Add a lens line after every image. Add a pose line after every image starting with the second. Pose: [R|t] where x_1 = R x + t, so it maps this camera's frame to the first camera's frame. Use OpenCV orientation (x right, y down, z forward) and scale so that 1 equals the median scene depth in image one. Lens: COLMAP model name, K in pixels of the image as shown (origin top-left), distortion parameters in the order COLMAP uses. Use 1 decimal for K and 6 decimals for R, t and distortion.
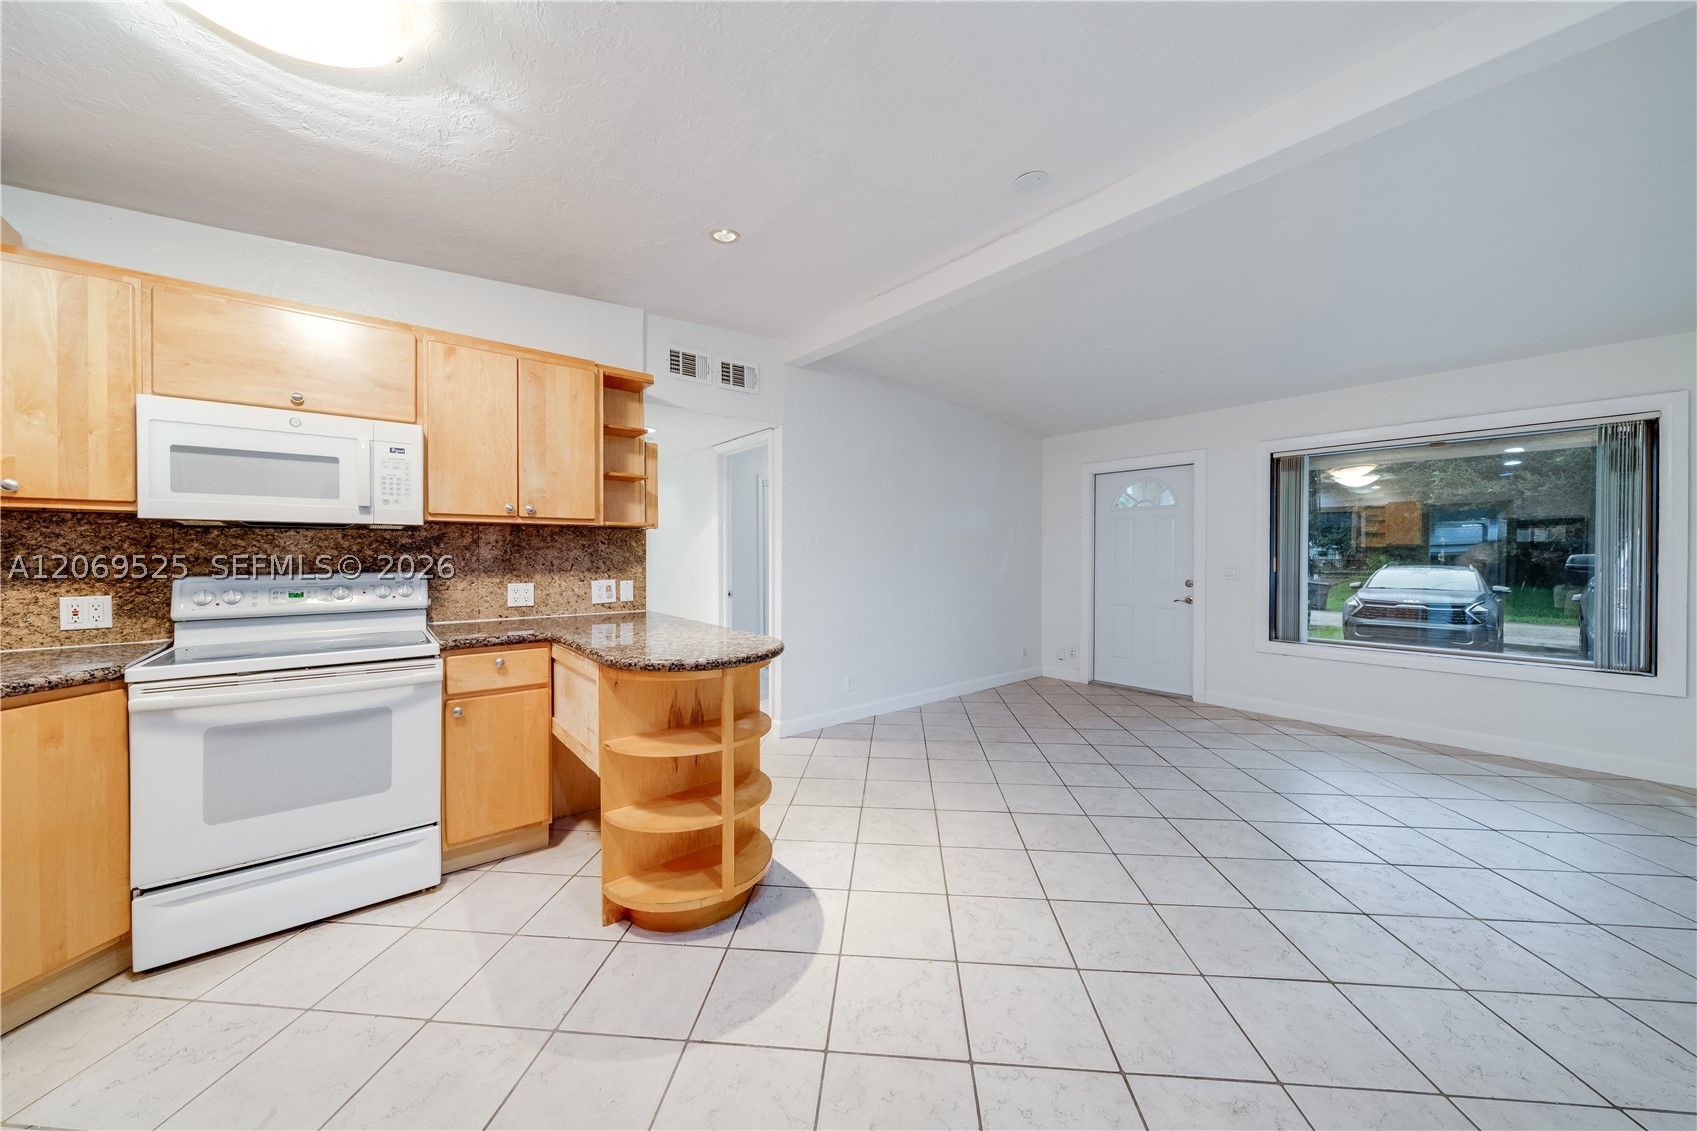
lens RADIAL K [[587.2, 0, 847.7], [0, 587.2, 555.8], [0, 0, 1]] dist [-0.001042, -0.000203]
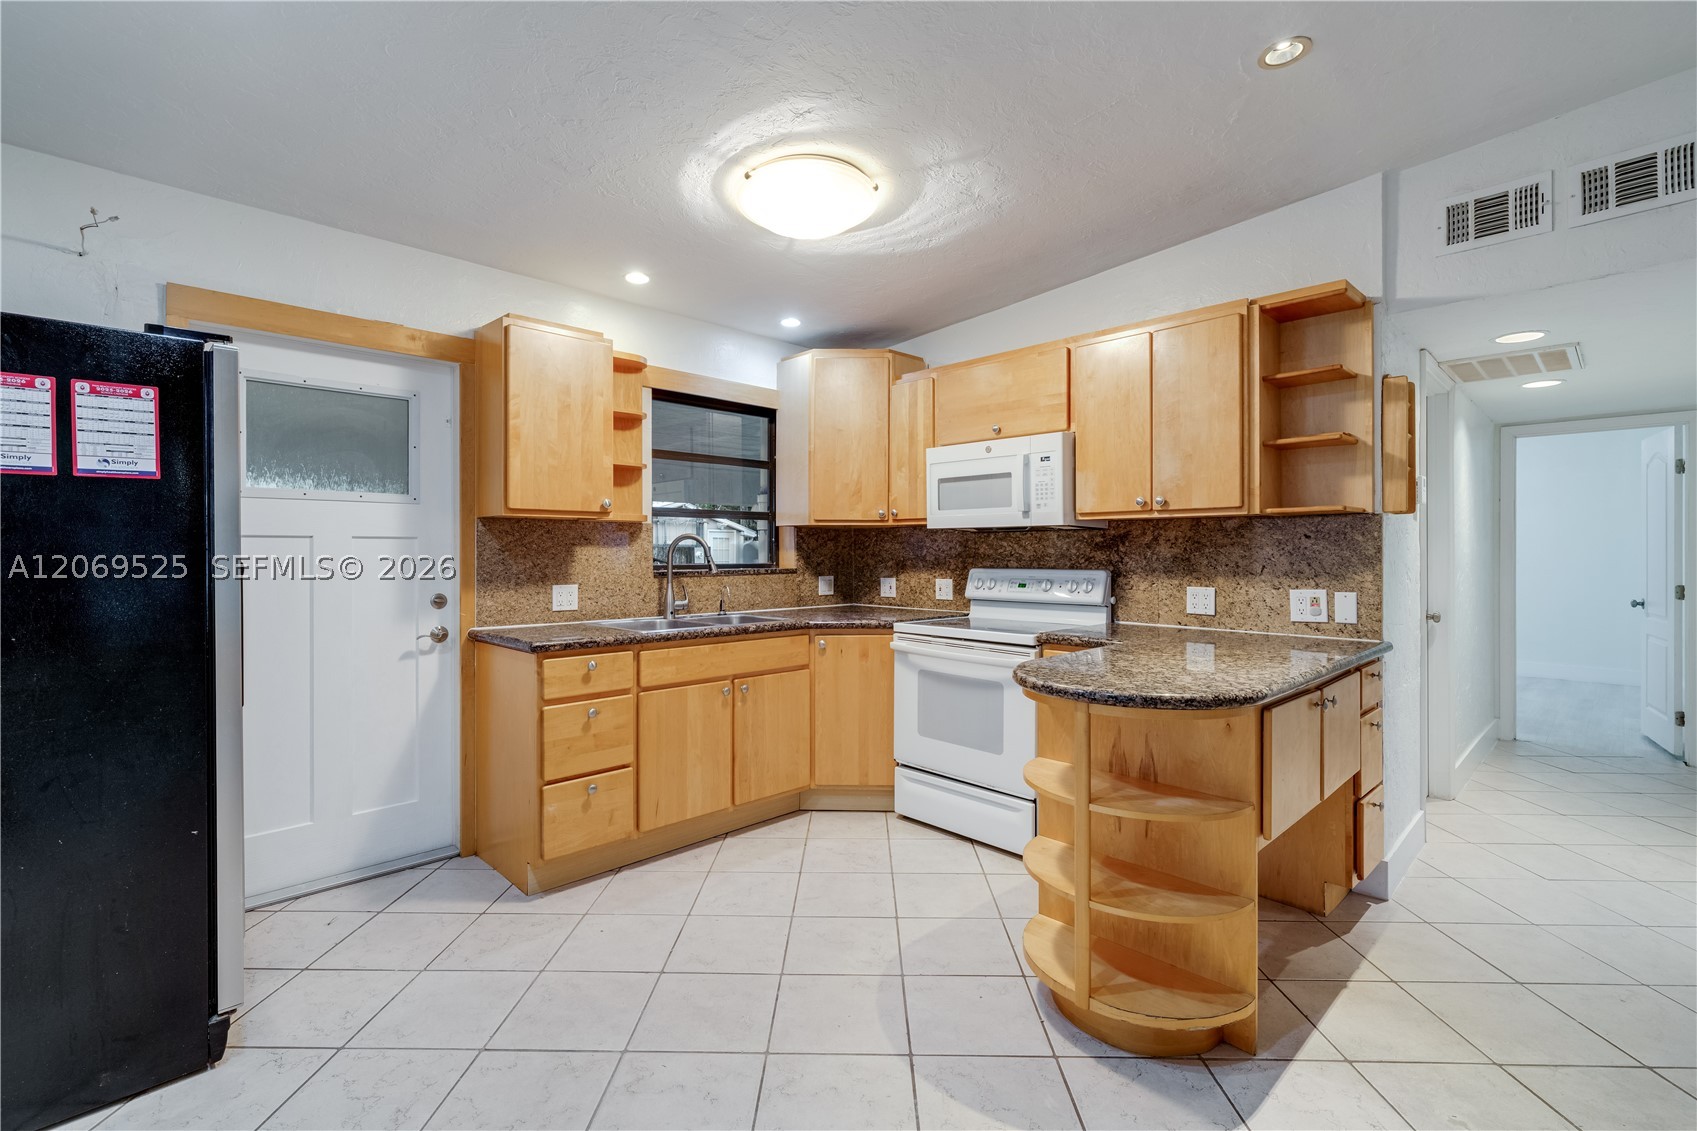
lens RADIAL K [[767.3, 0, 848.3], [0, 767.3, 546.9], [0, 0, 1]] dist [-0.001674, -0.000294]
pose [[0.072148, -0.006162, -0.997375, 0.557917], [-0.004025, 0.999971, -0.006469, -0.002225], [0.997386, 0.004481, 0.072121, 0.453031]]
